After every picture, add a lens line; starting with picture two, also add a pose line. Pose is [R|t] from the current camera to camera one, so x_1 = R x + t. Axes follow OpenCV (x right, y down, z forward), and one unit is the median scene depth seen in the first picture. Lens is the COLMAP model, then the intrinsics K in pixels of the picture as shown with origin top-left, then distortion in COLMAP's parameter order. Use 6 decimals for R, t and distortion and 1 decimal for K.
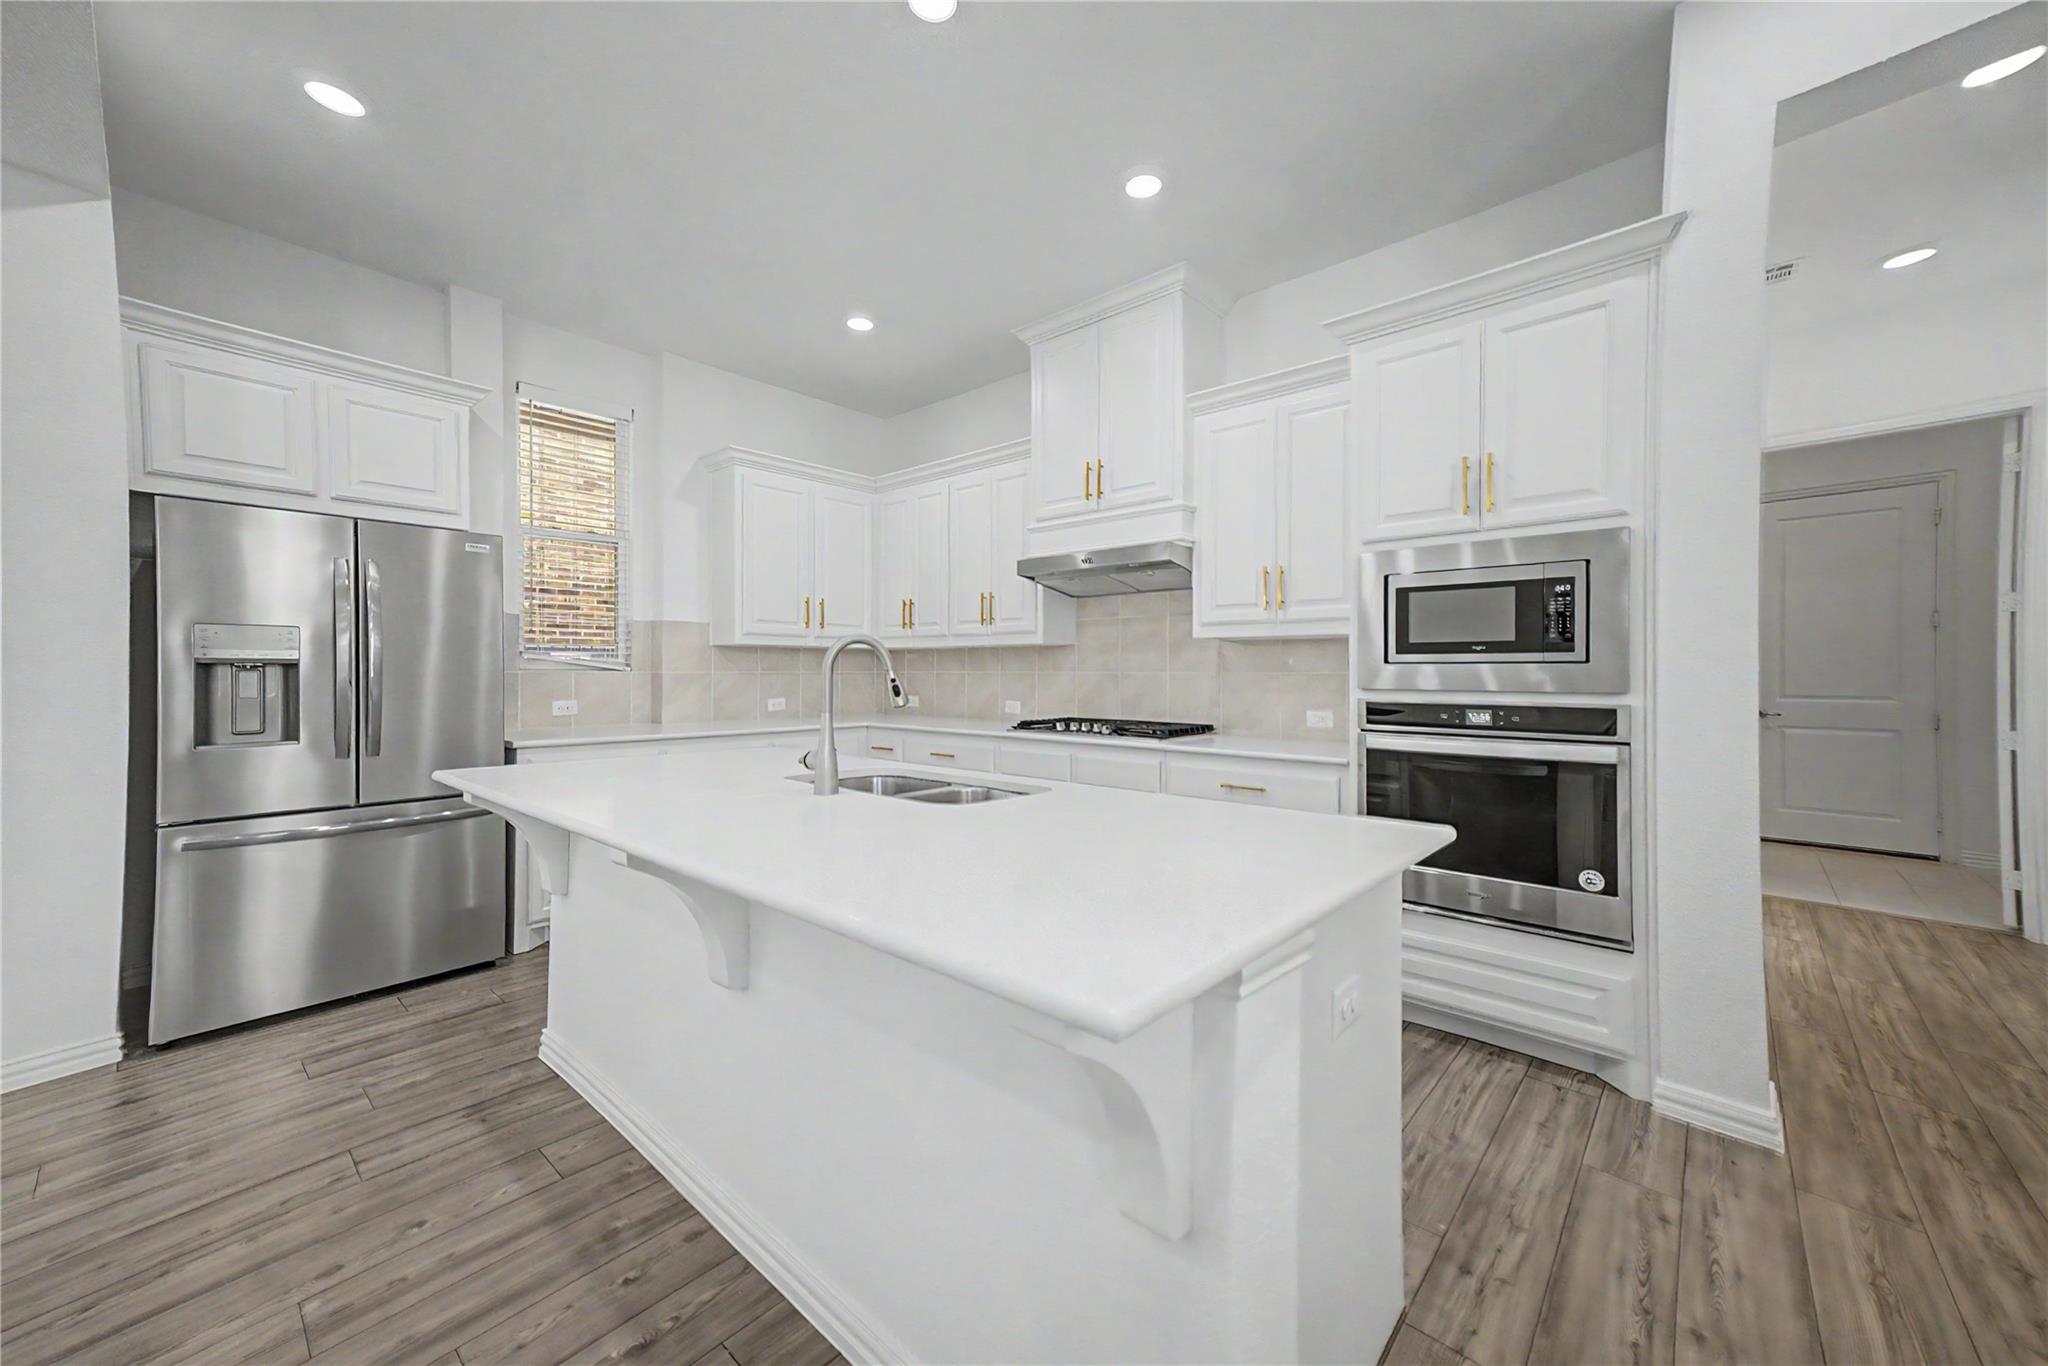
lens RADIAL K [[787.3, 0, 1017.3], [0, 787.3, 678.5], [0, 0, 1]] dist [0.013644, 0.000136]
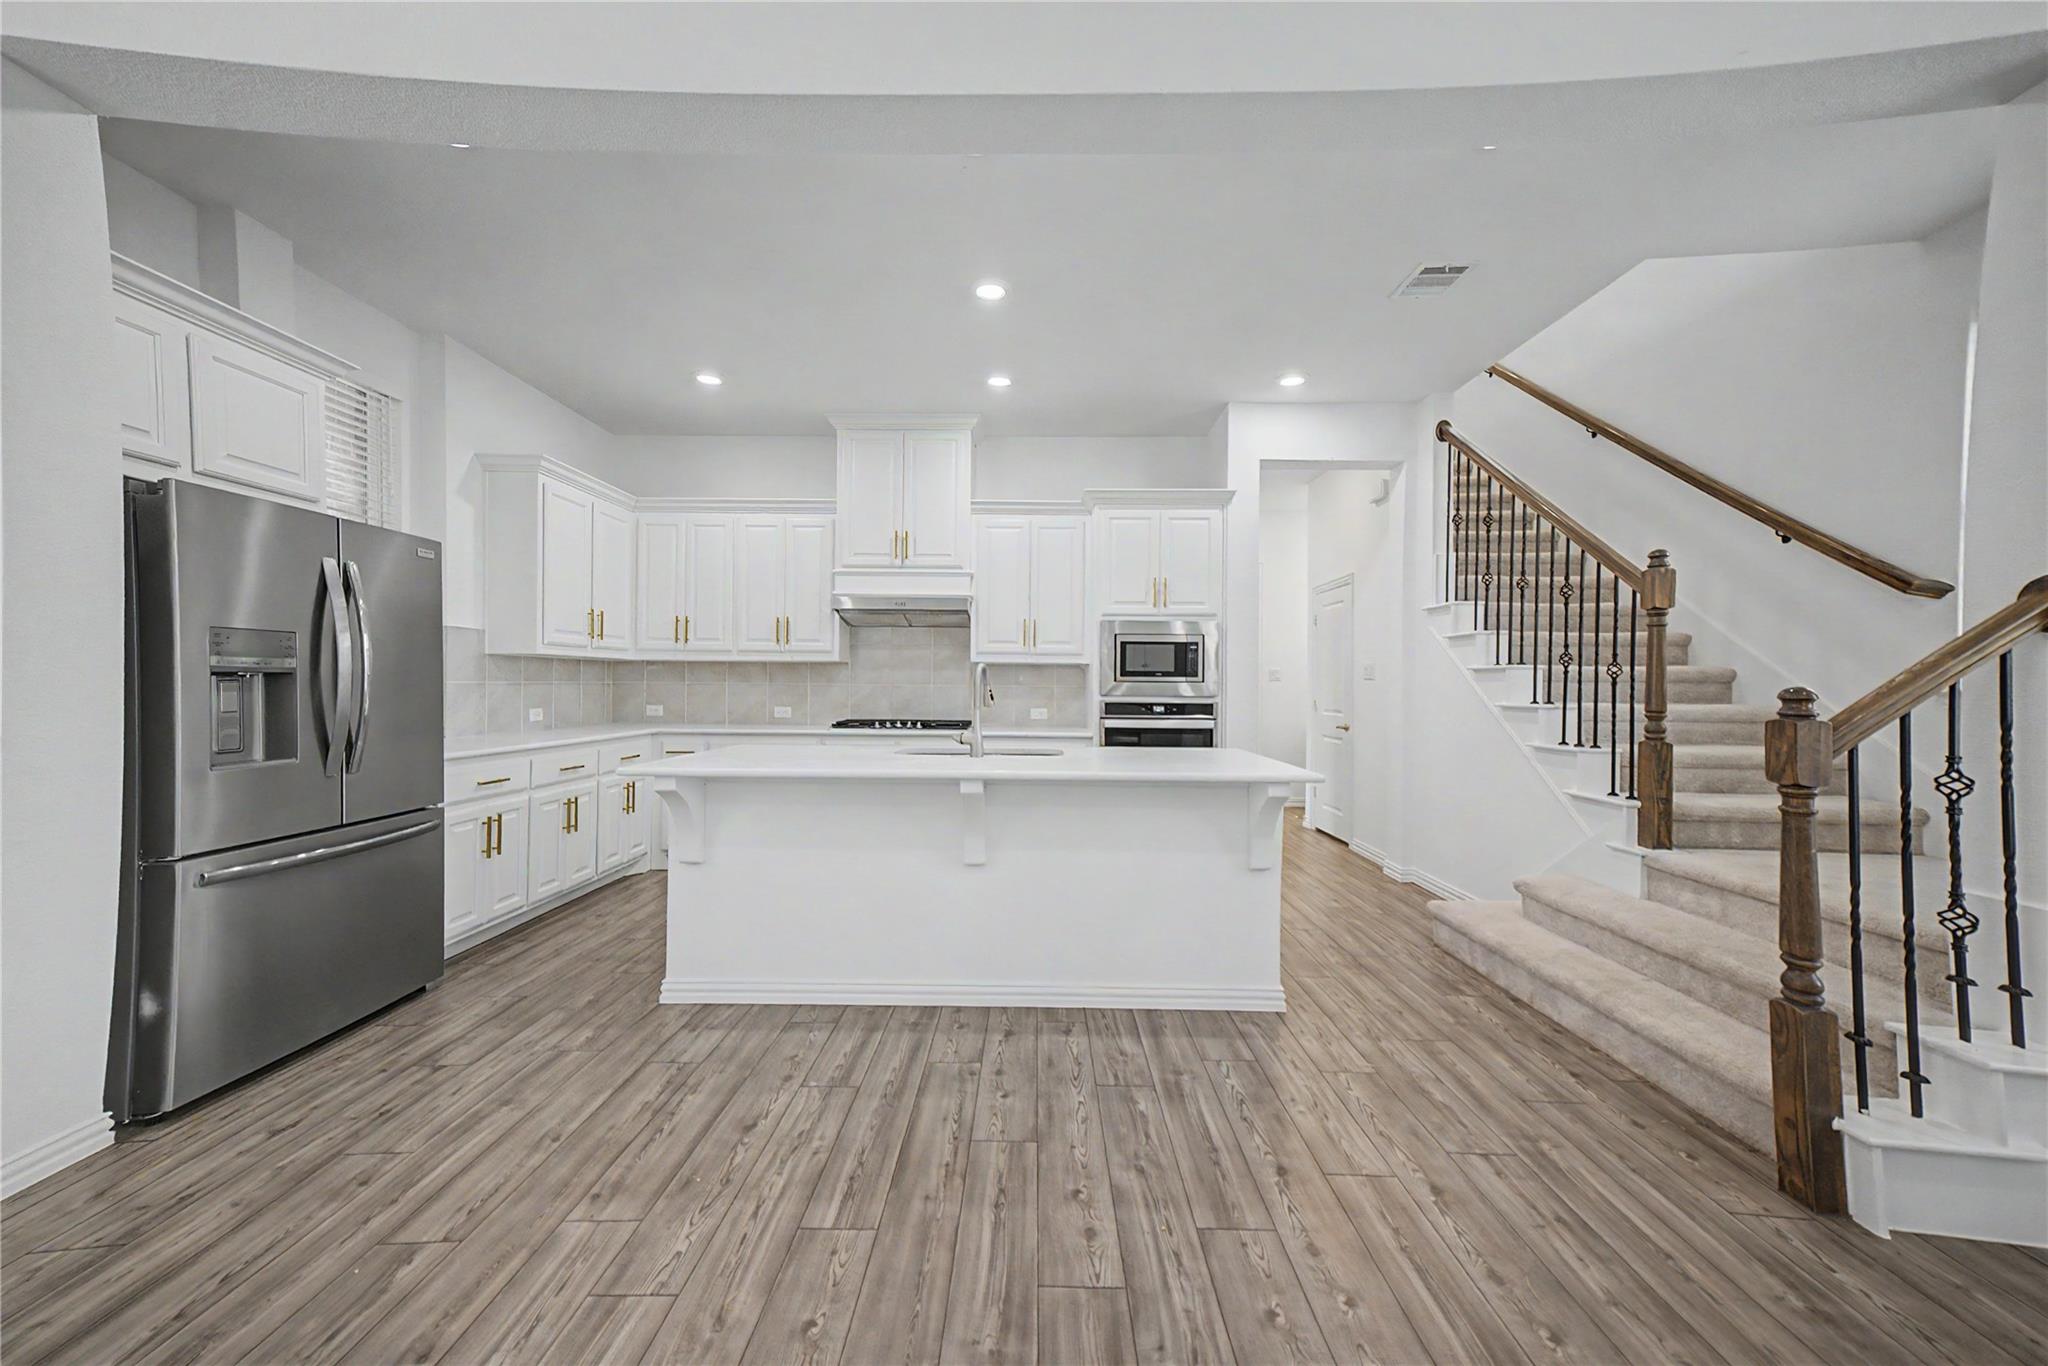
lens RADIAL K [[787.3, 0, 1032.1], [0, 787.3, 683.3], [0, 0, 1]] dist [0.013644, 0.000136]
pose [[0.749493, 0.004866, 0.661994, -0.839762], [-0.001807, 0.999984, -0.005304, -0.003776], [-0.662010, 0.002779, 0.749490, -0.238298]]
